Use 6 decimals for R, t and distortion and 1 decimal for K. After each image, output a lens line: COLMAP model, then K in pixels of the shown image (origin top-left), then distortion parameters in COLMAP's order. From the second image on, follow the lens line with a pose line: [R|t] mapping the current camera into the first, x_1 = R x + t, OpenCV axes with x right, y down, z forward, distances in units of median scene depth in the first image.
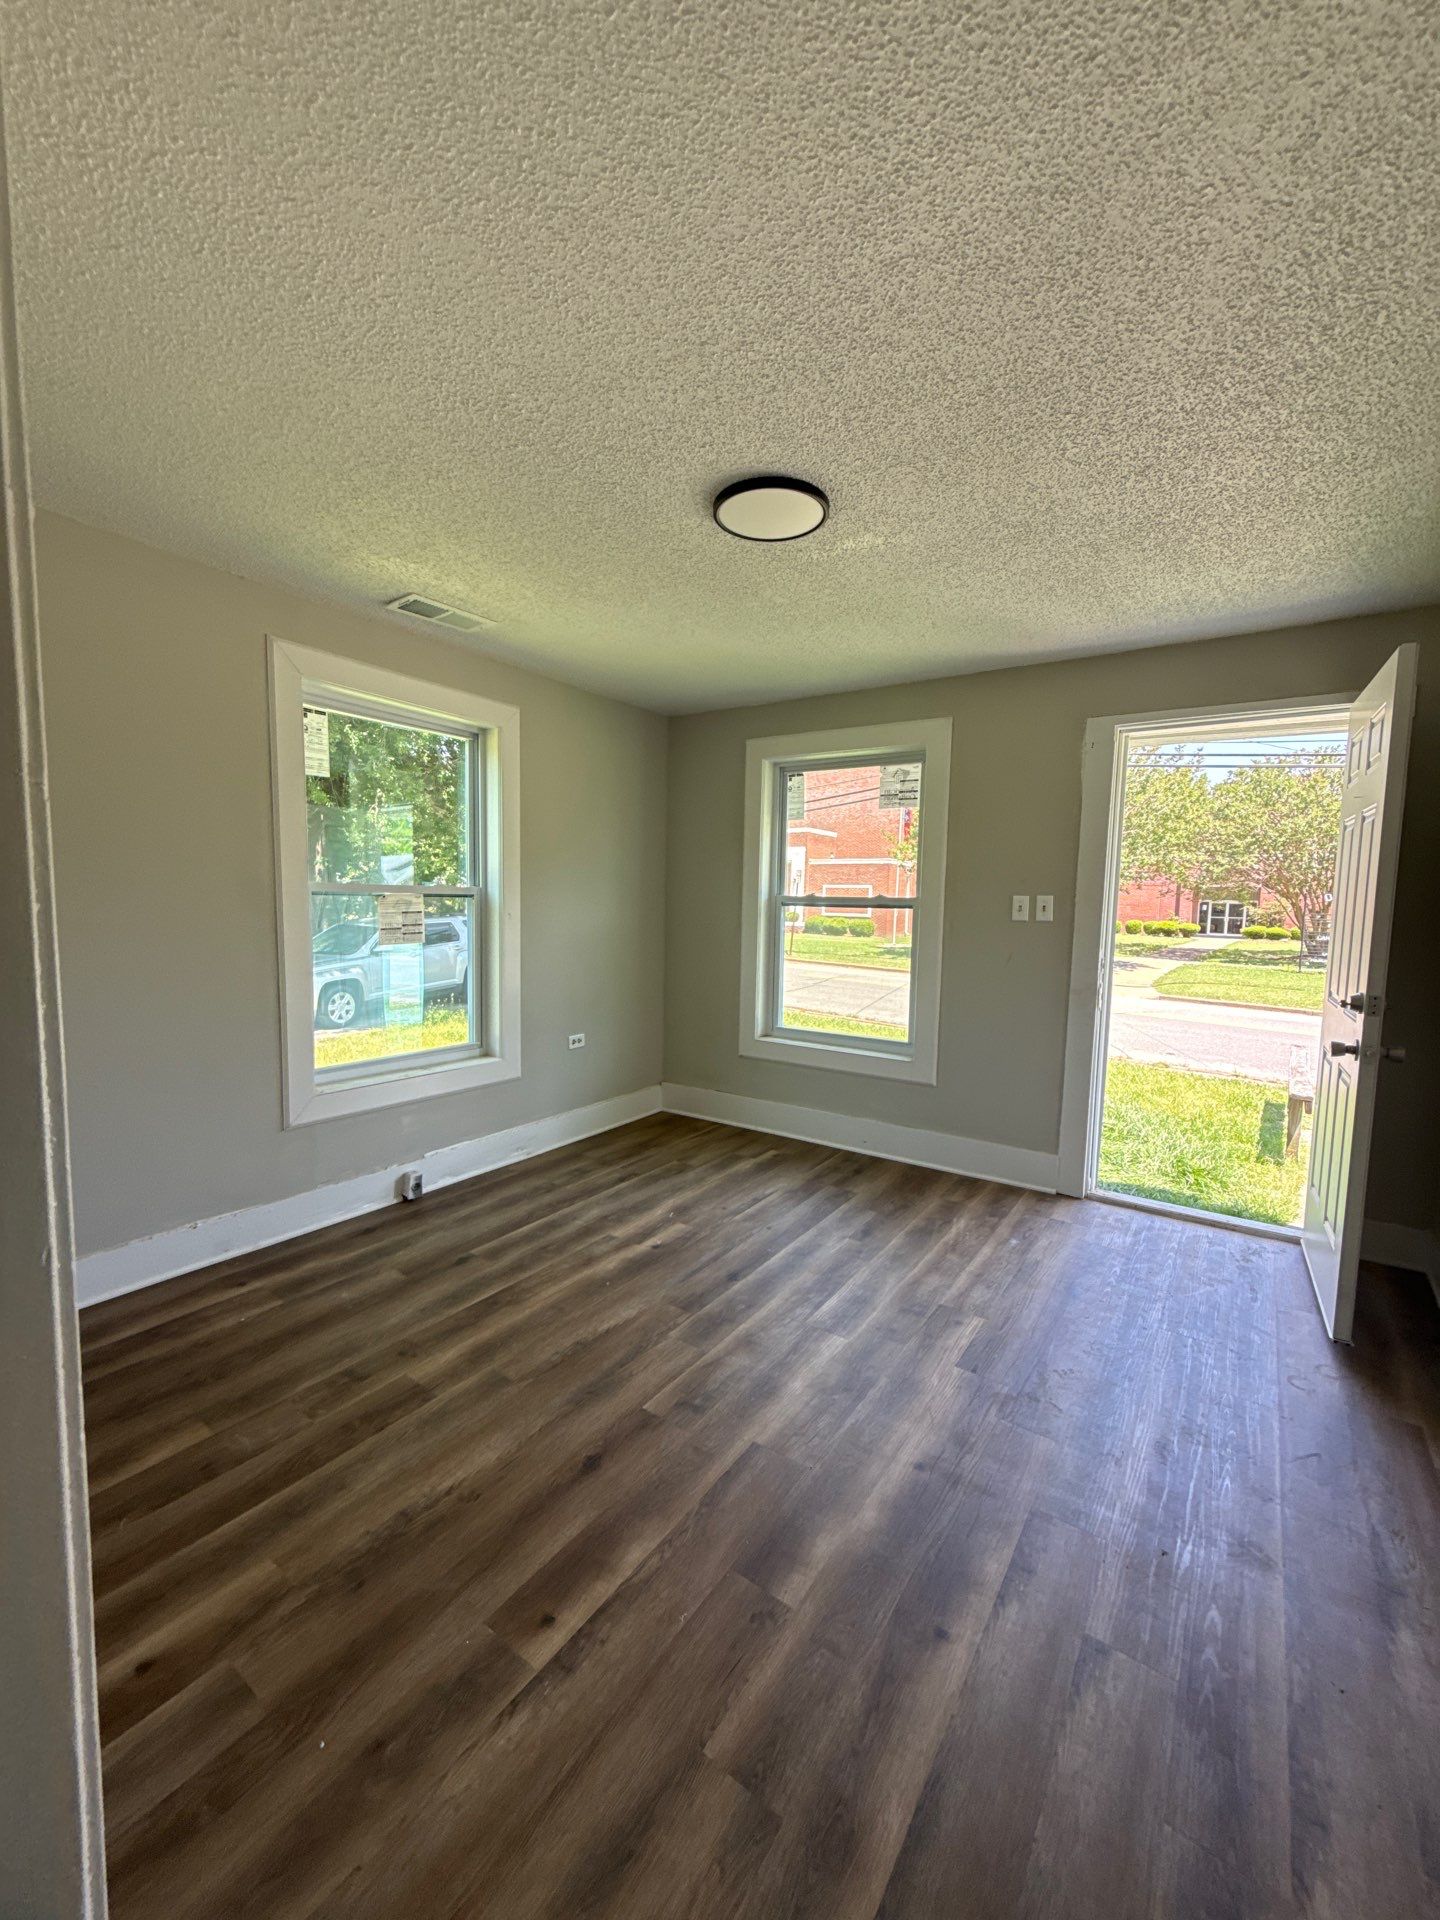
lens RADIAL K [[762.8, 0, 721.6], [0, 762.8, 959.2], [0, 0, 1]] dist [-0.000085, 0.000559]
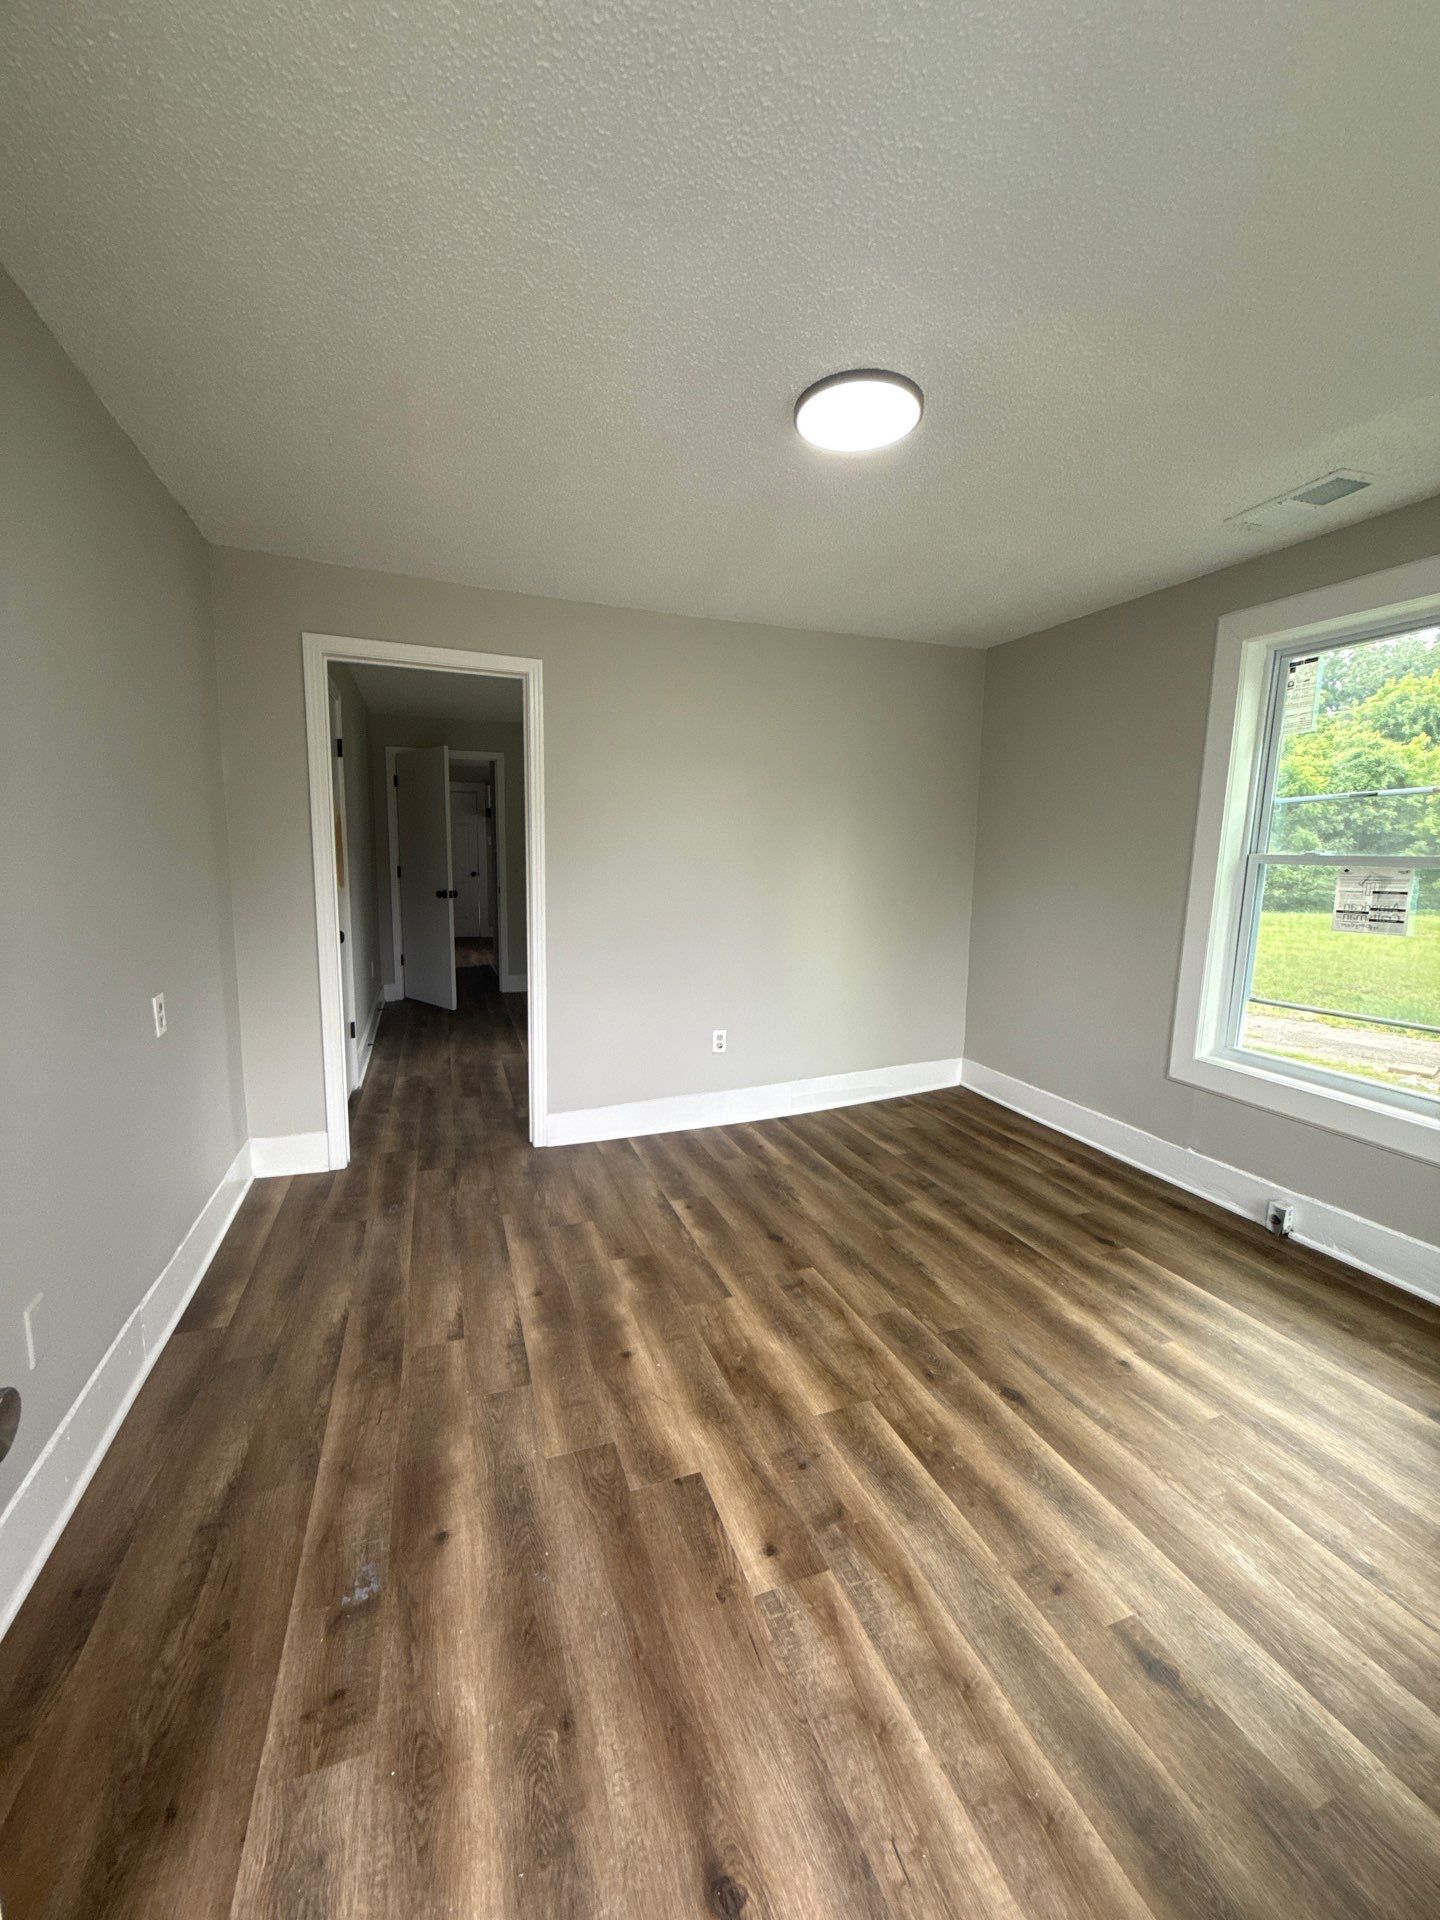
lens RADIAL K [[762.8, 0, 721.6], [0, 762.8, 959.2], [0, 0, 1]] dist [-0.000085, 0.000559]
pose [[-0.565307, 0.079718, -0.821020, 0.830249], [-0.099059, 0.981556, 0.163511, -0.073132], [0.818911, 0.173764, -0.546983, 1.287563]]
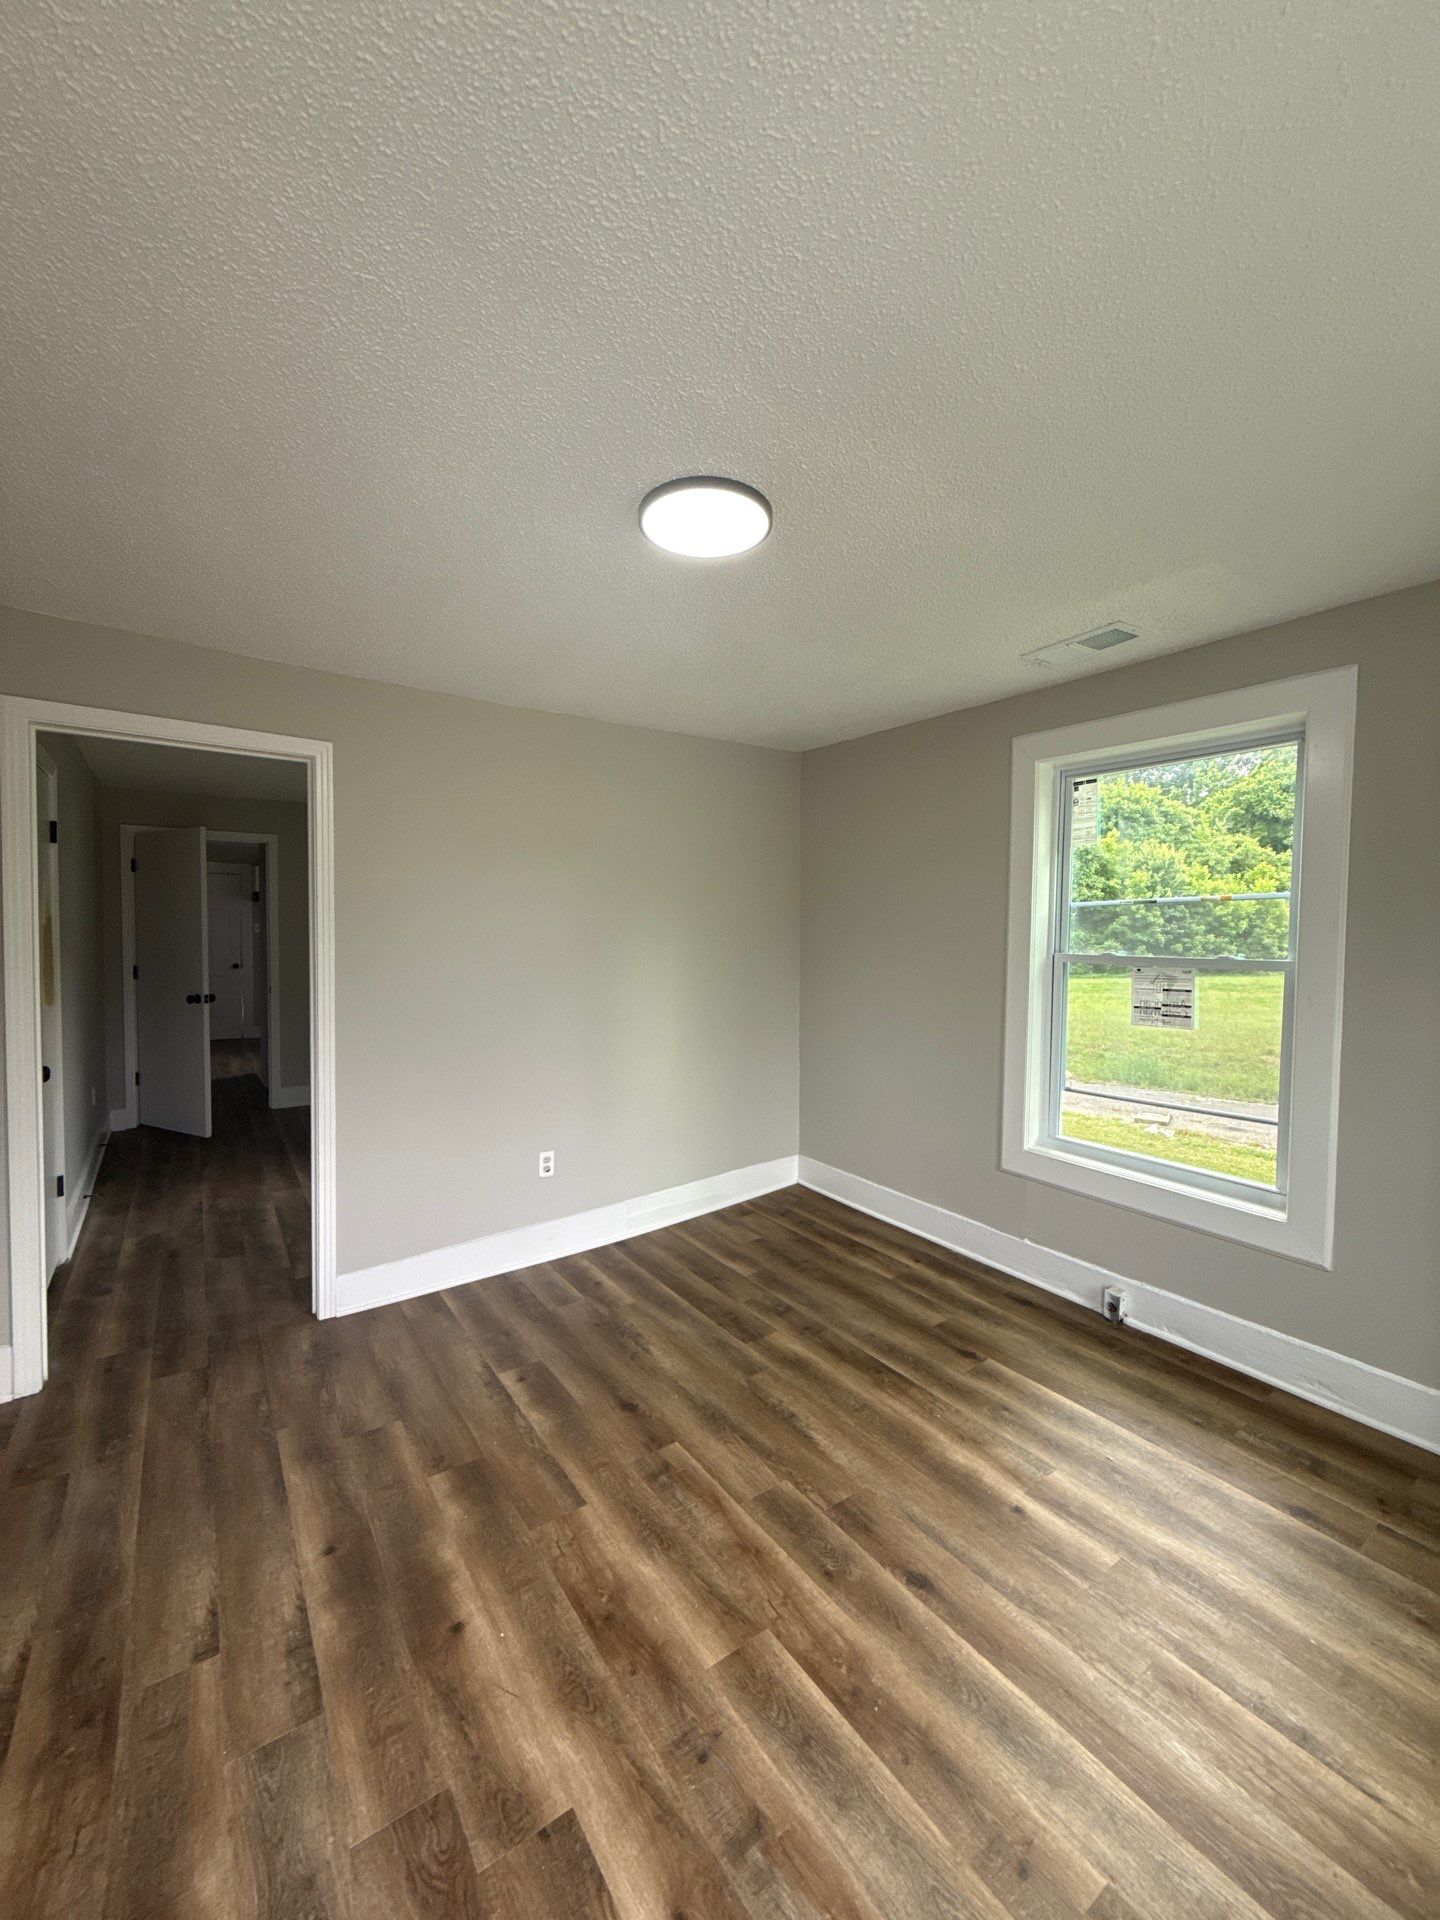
lens RADIAL K [[762.8, 0, 721.6], [0, 762.8, 959.2], [0, 0, 1]] dist [-0.000085, 0.000559]
pose [[-0.337682, 0.006752, -0.941236, 0.763396], [-0.092949, 0.994848, 0.040484, -0.113032], [0.936660, 0.101157, -0.335315, 1.184153]]
